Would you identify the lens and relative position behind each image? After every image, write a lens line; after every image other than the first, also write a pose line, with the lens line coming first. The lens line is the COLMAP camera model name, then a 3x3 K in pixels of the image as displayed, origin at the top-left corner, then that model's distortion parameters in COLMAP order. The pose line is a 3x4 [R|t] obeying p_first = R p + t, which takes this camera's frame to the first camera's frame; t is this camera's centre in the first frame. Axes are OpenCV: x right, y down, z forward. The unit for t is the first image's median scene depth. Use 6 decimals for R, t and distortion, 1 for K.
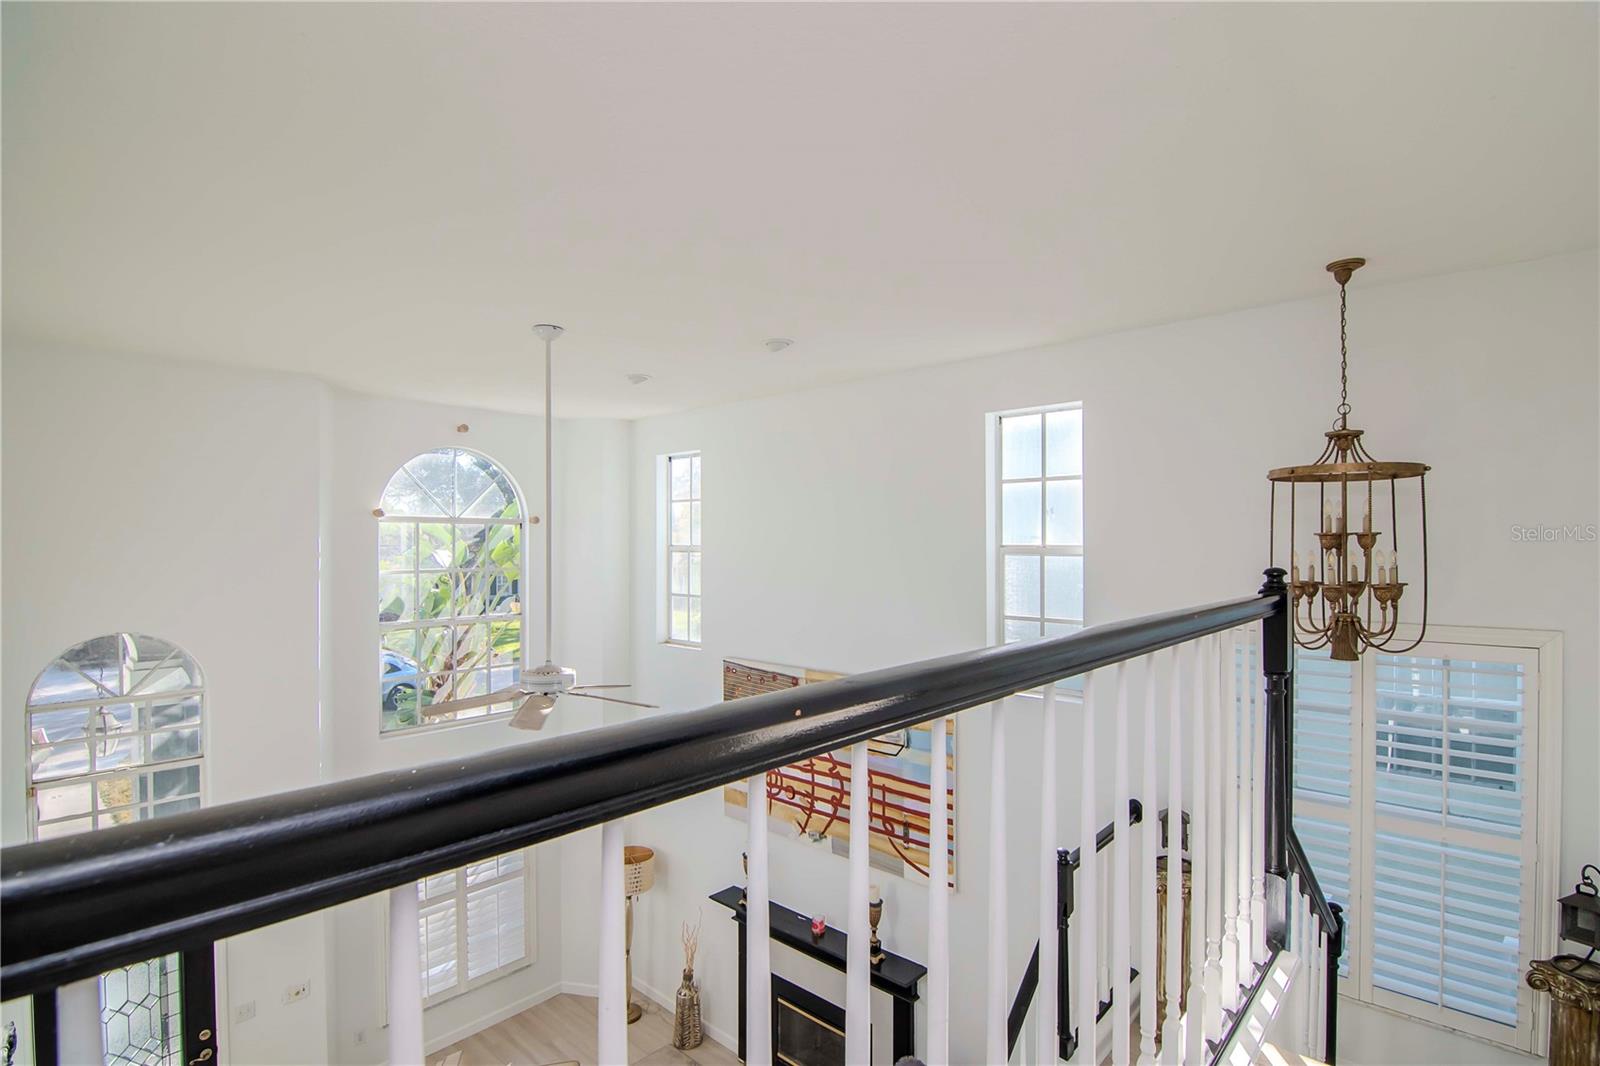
lens RADIAL K [[772.5, 0, 804.4], [0, 772.5, 543.2], [0, 0, 1]] dist [-0.005114, -0.010709]
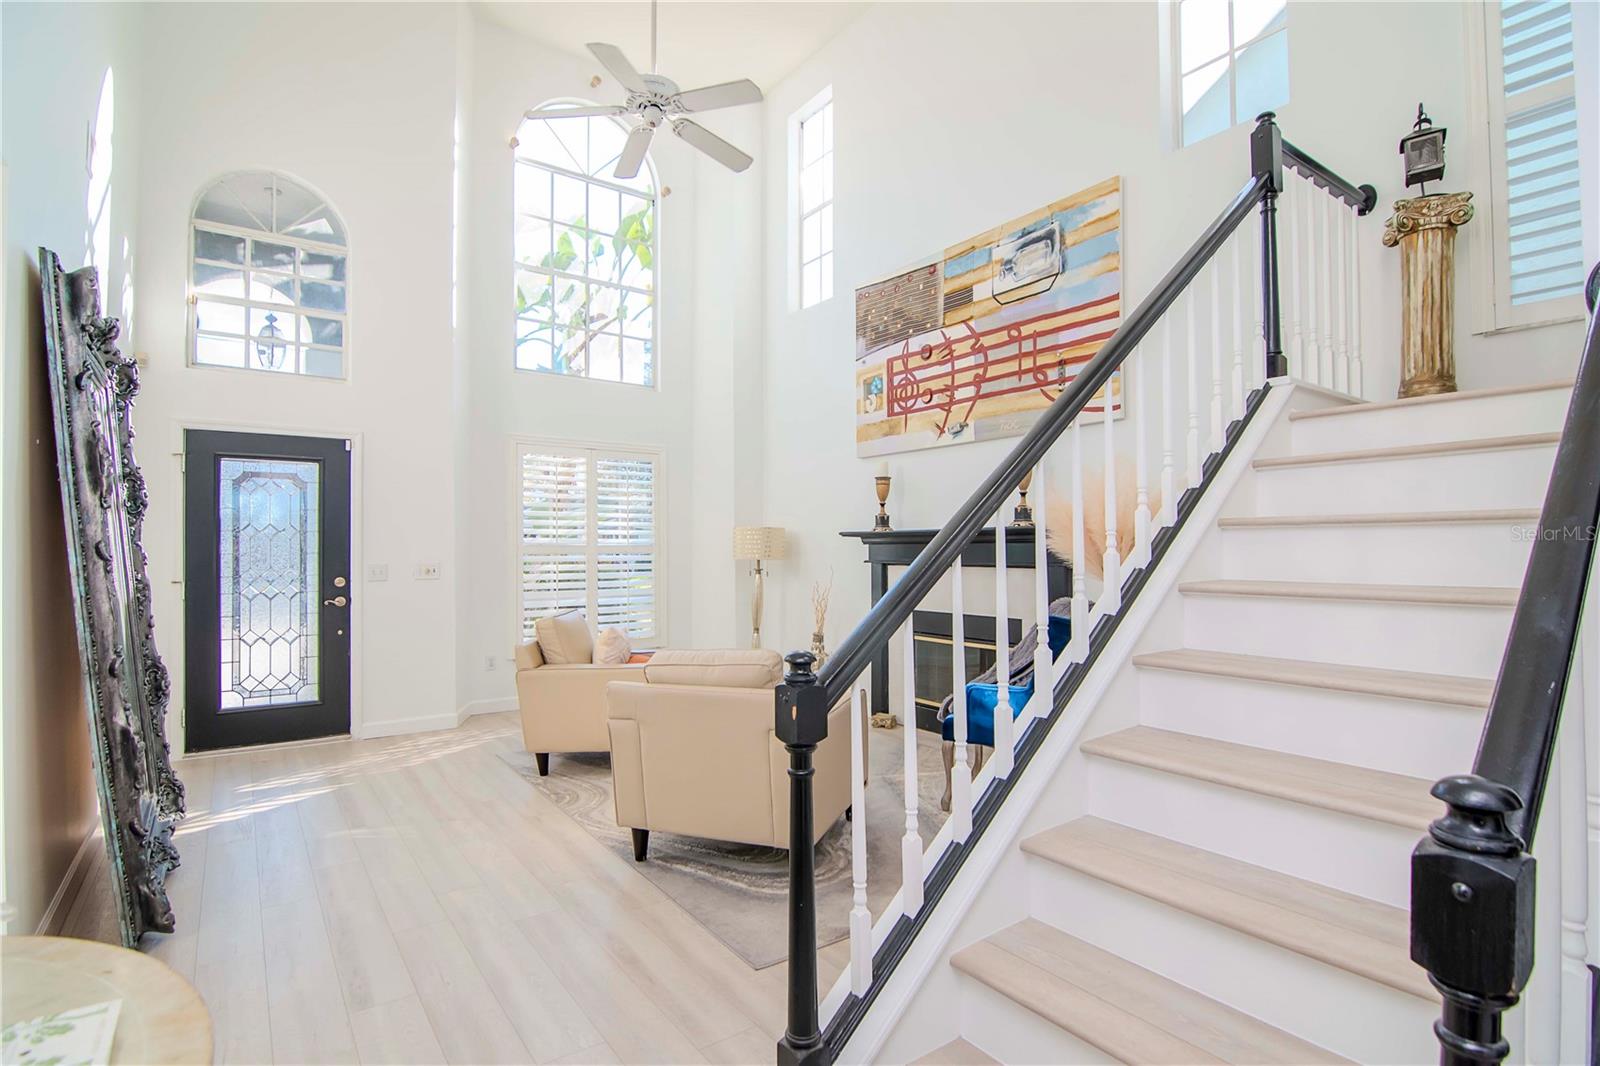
lens RADIAL K [[772.5, 0, 804.4], [0, 772.5, 543.2], [0, 0, 1]] dist [-0.005114, -0.010709]
pose [[0.979565, -0.001781, -0.201120, 0.021953], [-0.000064, 0.999958, -0.009168, 0.511960], [0.201128, 0.008993, 0.979524, 0.098282]]
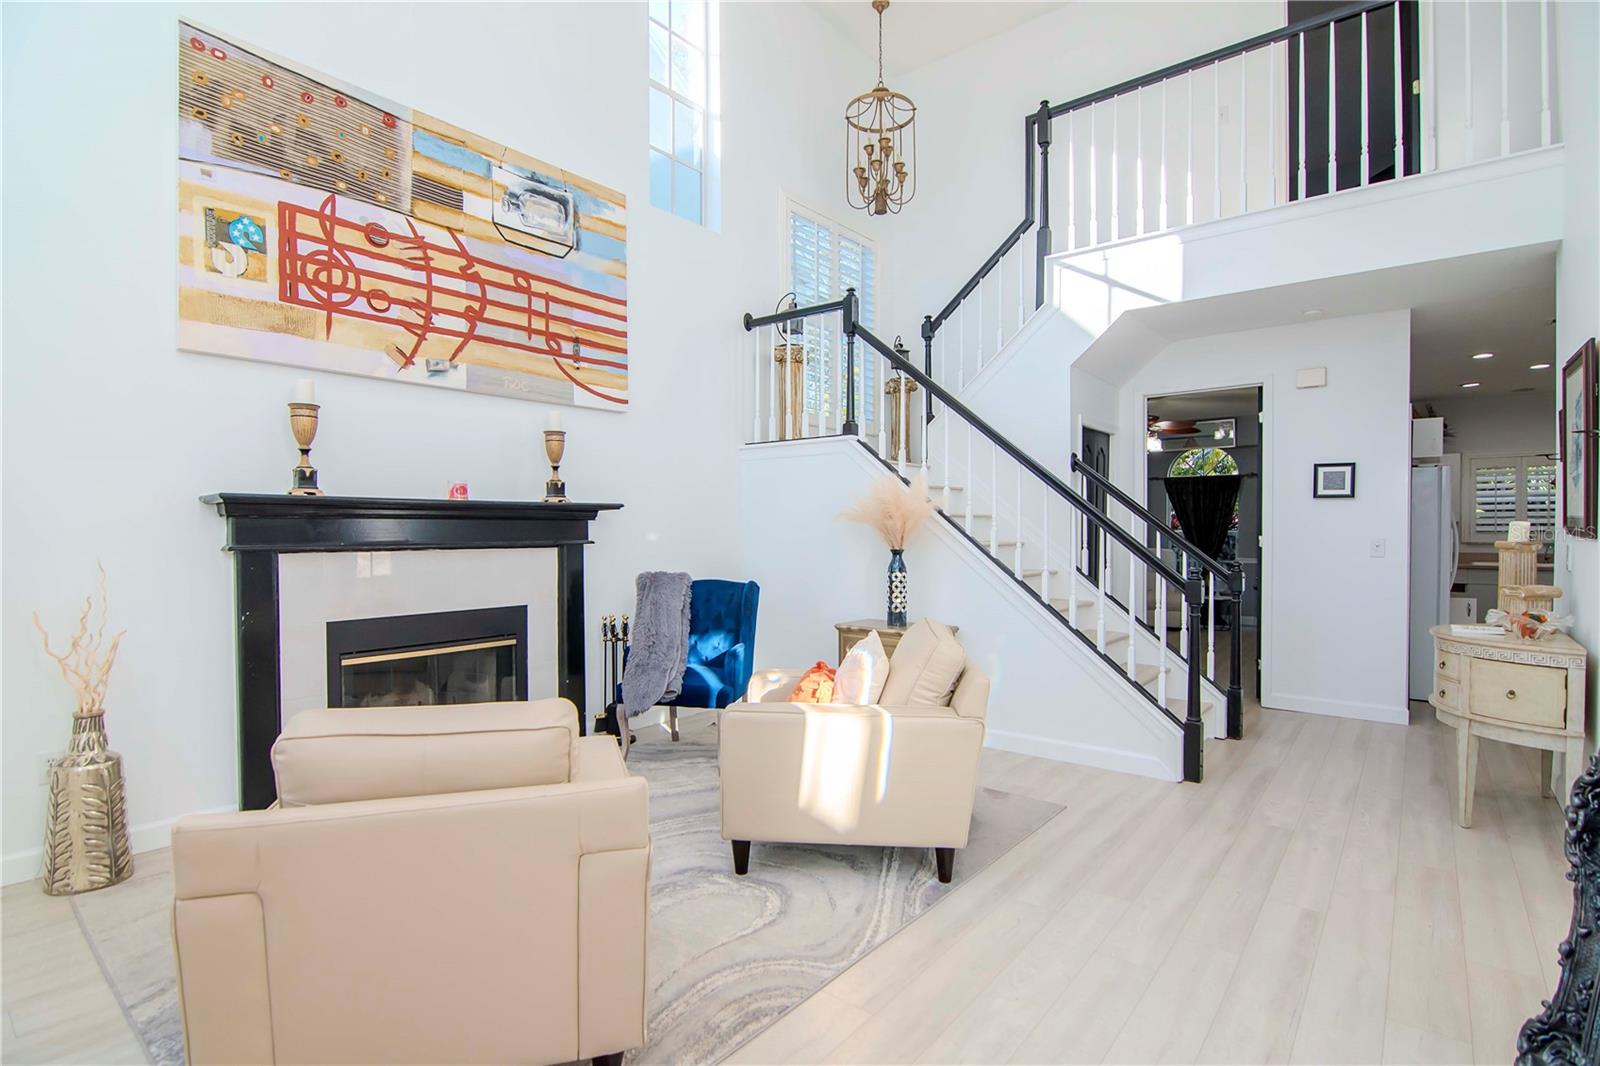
lens RADIAL K [[772.5, 0, 804.4], [0, 772.5, 543.2], [0, 0, 1]] dist [-0.005114, -0.010709]
pose [[-0.057583, -0.016307, 0.998207, -0.658408], [0.002745, 0.999860, 0.016493, 0.514795], [-0.998337, 0.003690, -0.057531, 0.716036]]
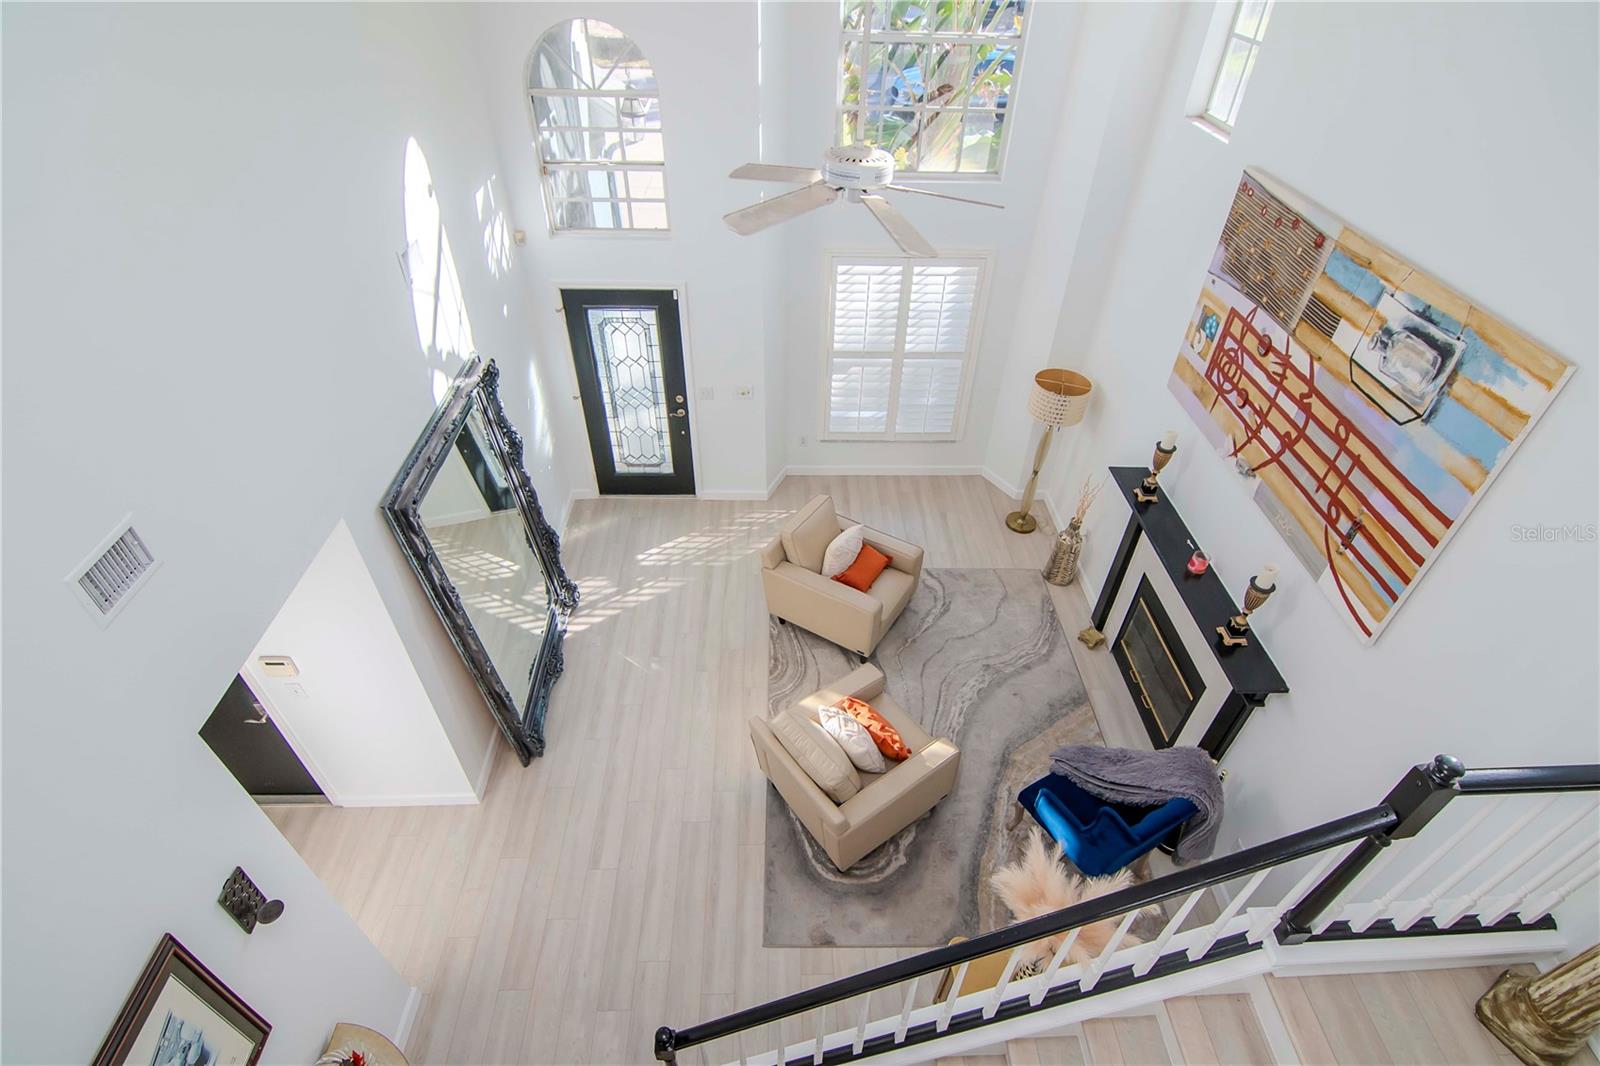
lens RADIAL K [[772.5, 0, 804.4], [0, 772.5, 543.2], [0, 0, 1]] dist [-0.005114, -0.010709]
pose [[0.693799, 0.485398, -0.532006, 0.143357], [-0.024660, 0.754304, 0.656062, -0.025363], [0.719746, -0.442056, 0.535305, 0.291874]]
